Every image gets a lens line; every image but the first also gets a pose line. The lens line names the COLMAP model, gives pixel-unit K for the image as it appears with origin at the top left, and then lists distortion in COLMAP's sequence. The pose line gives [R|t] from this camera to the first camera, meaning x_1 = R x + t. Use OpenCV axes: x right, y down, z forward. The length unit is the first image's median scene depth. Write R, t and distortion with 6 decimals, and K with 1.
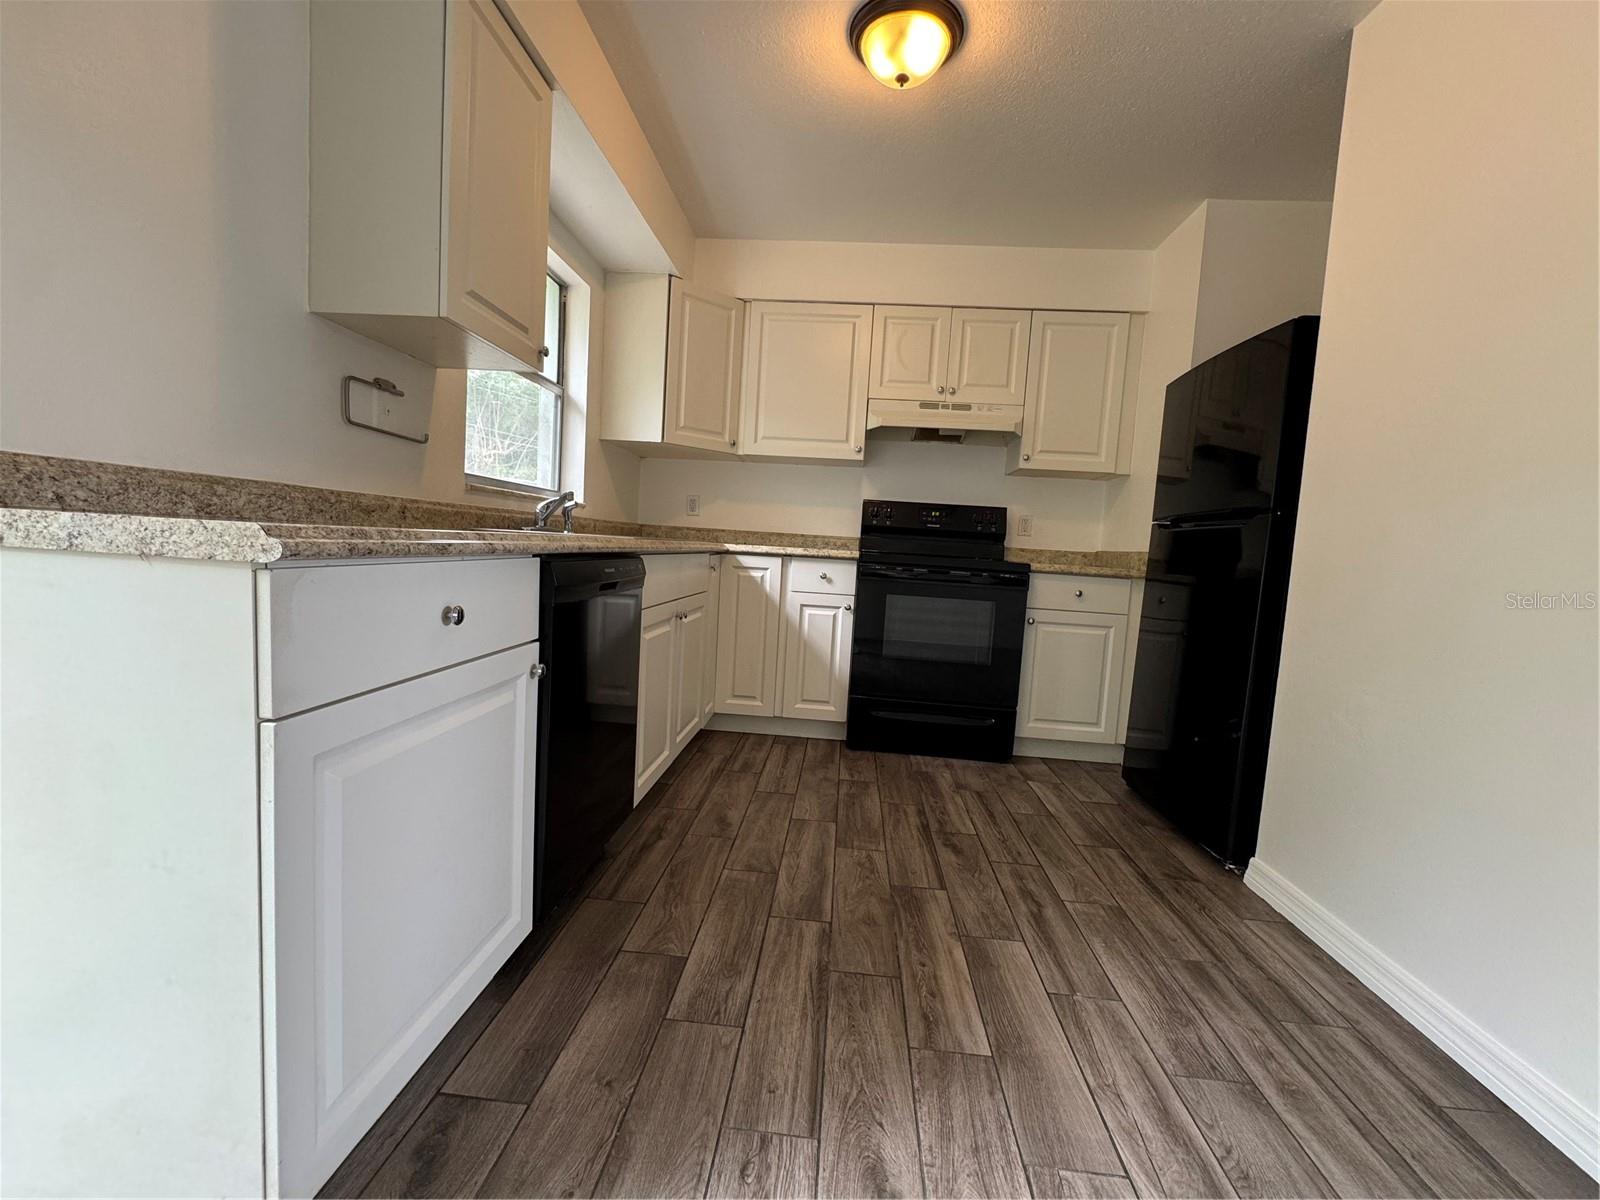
lens RADIAL K [[663.3, 0, 797.9], [0, 663.3, 597.0], [0, 0, 1]] dist [0.002900, 0.000298]
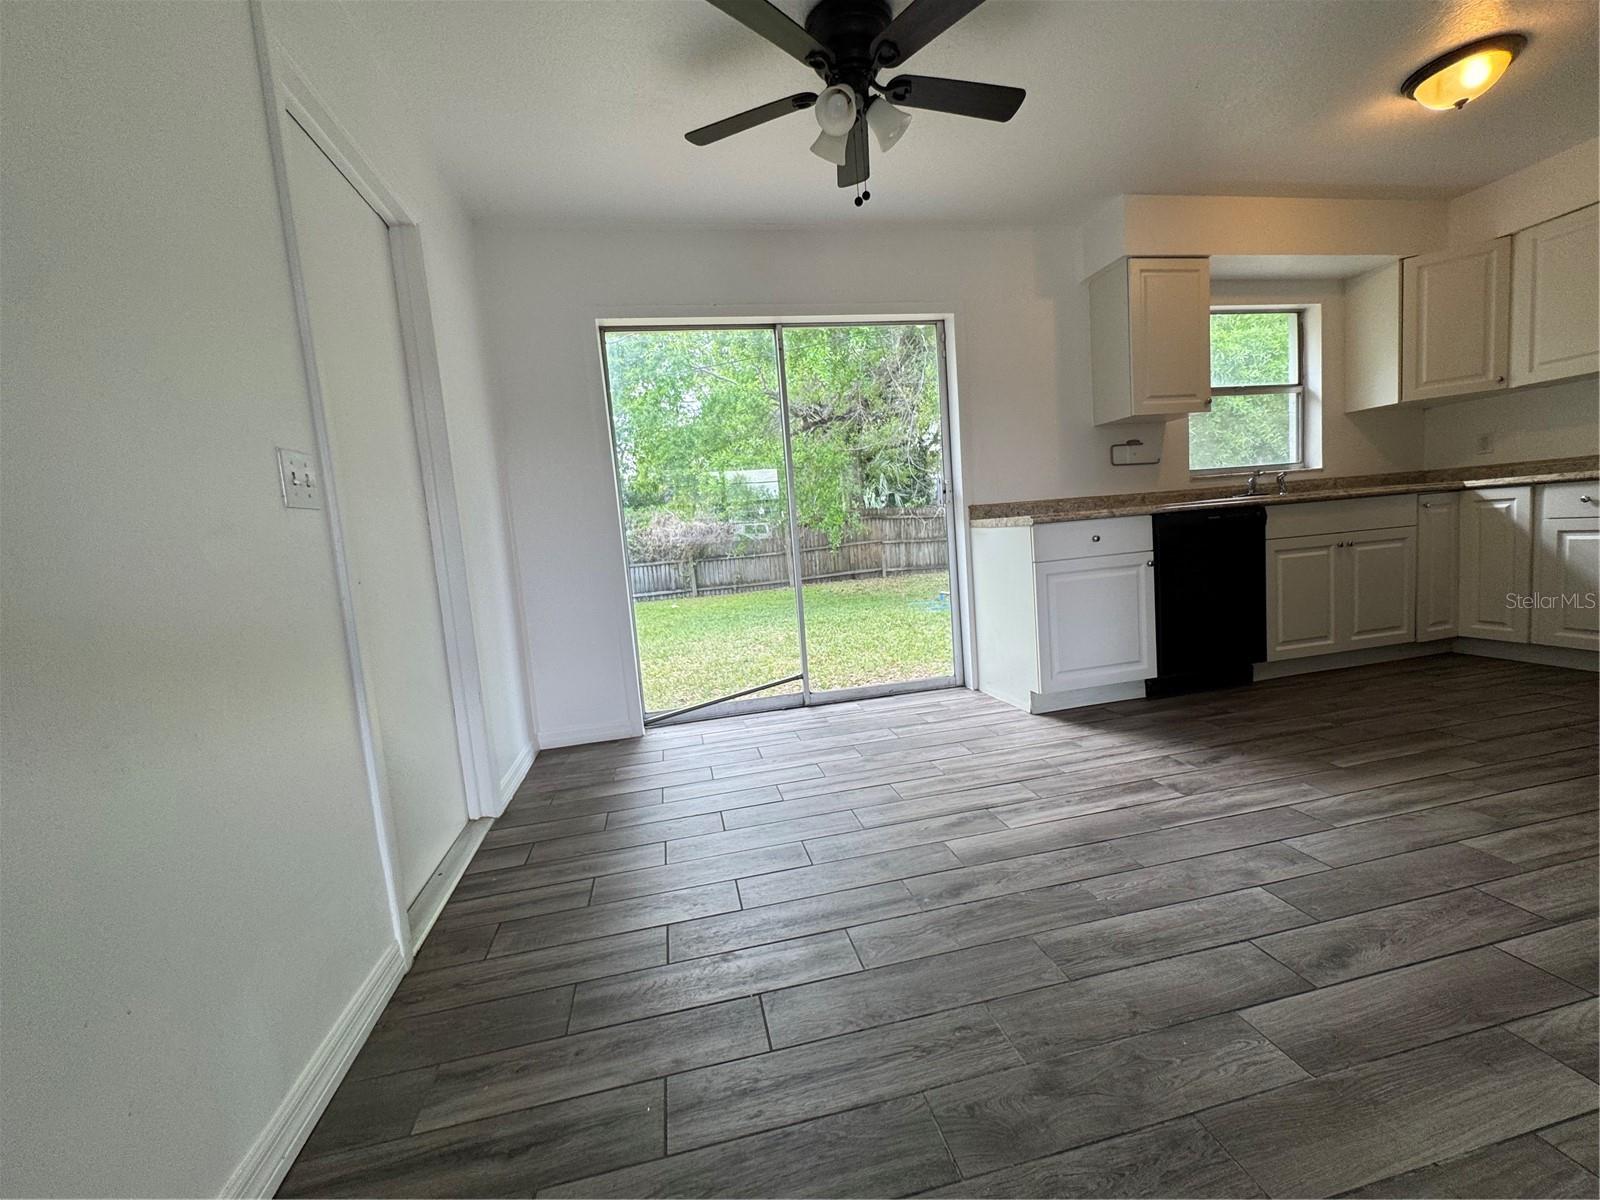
lens RADIAL K [[663.3, 0, 802.5], [0, 663.3, 601.5], [0, 0, 1]] dist [0.002900, 0.000298]
pose [[0.272459, 0.021504, -0.961927, 0.971455], [0.020508, 0.999393, 0.028150, 0.097222], [0.961949, -0.027397, 0.271853, -0.529955]]
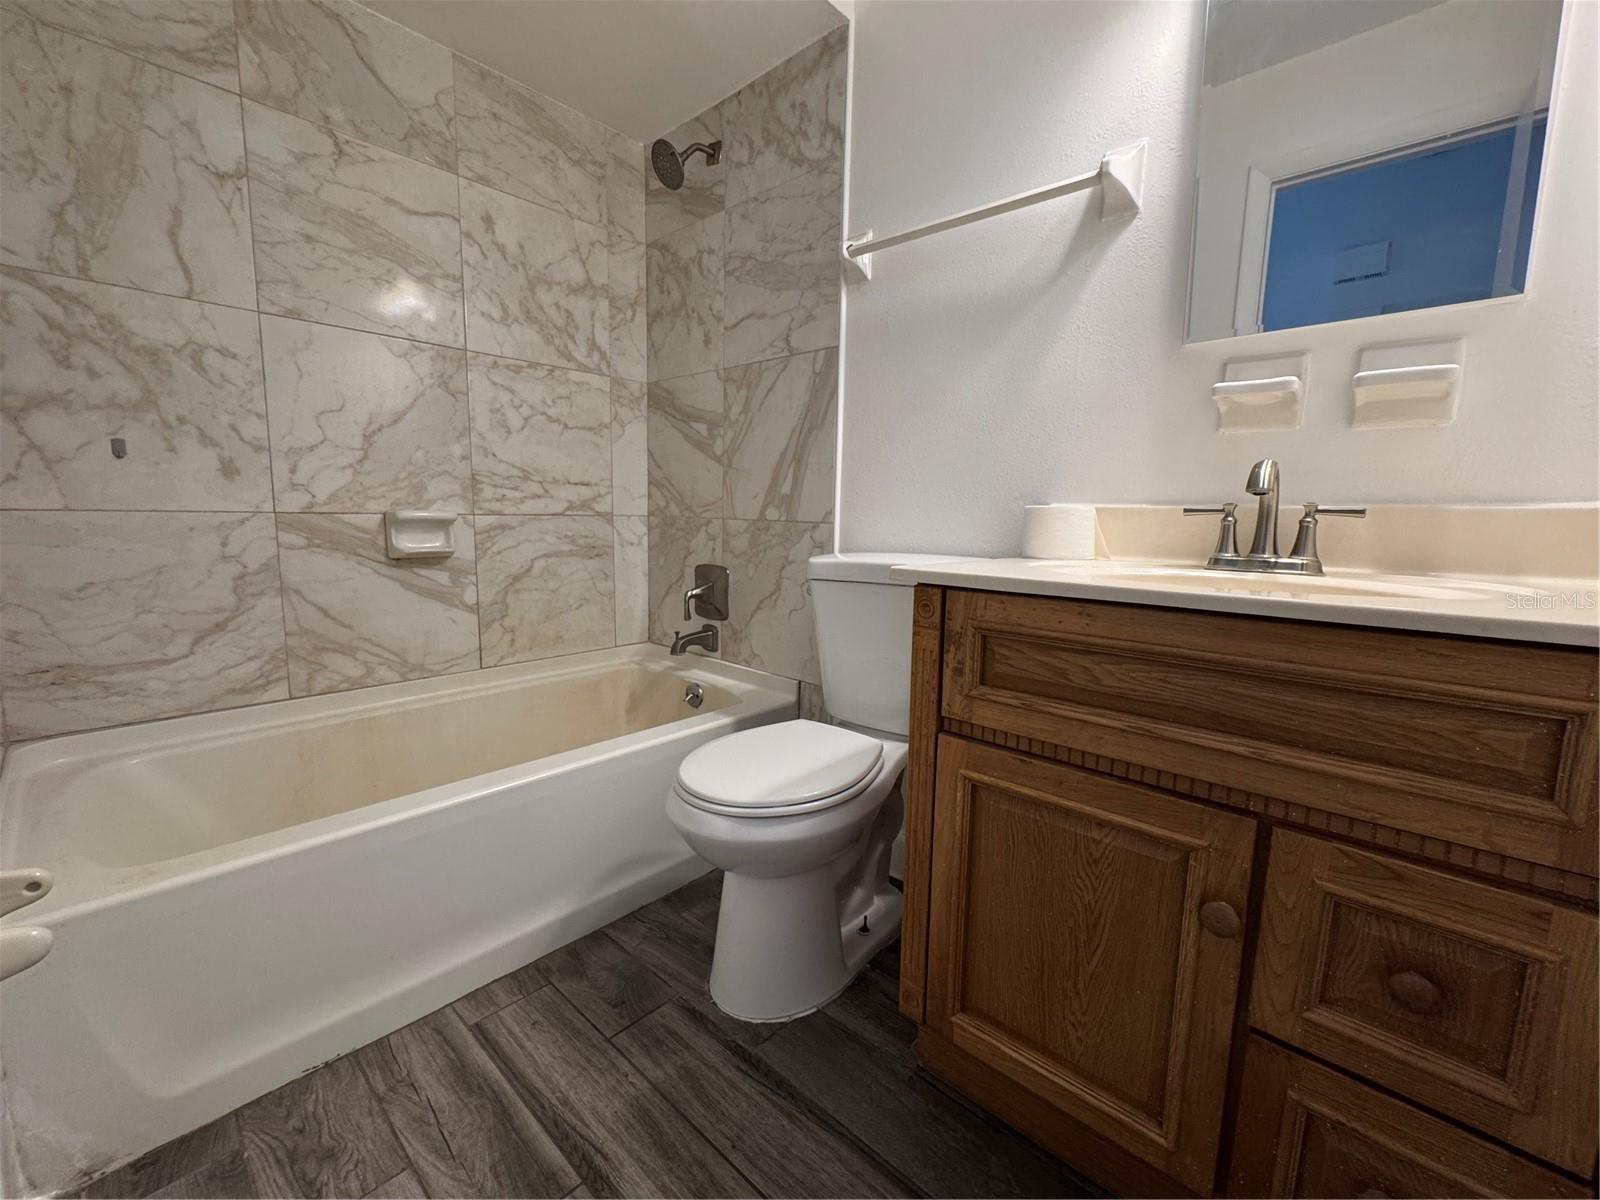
lens RADIAL K [[663.3, 0, 799.3], [0, 663.3, 597.3], [0, 0, 1]] dist [0.002900, 0.000298]
pose [[-0.615074, 0.027386, -0.787994, 0.284929], [-0.116516, 0.985267, 0.125189, -0.061812], [0.779813, 0.168814, -0.602822, 1.016653]]
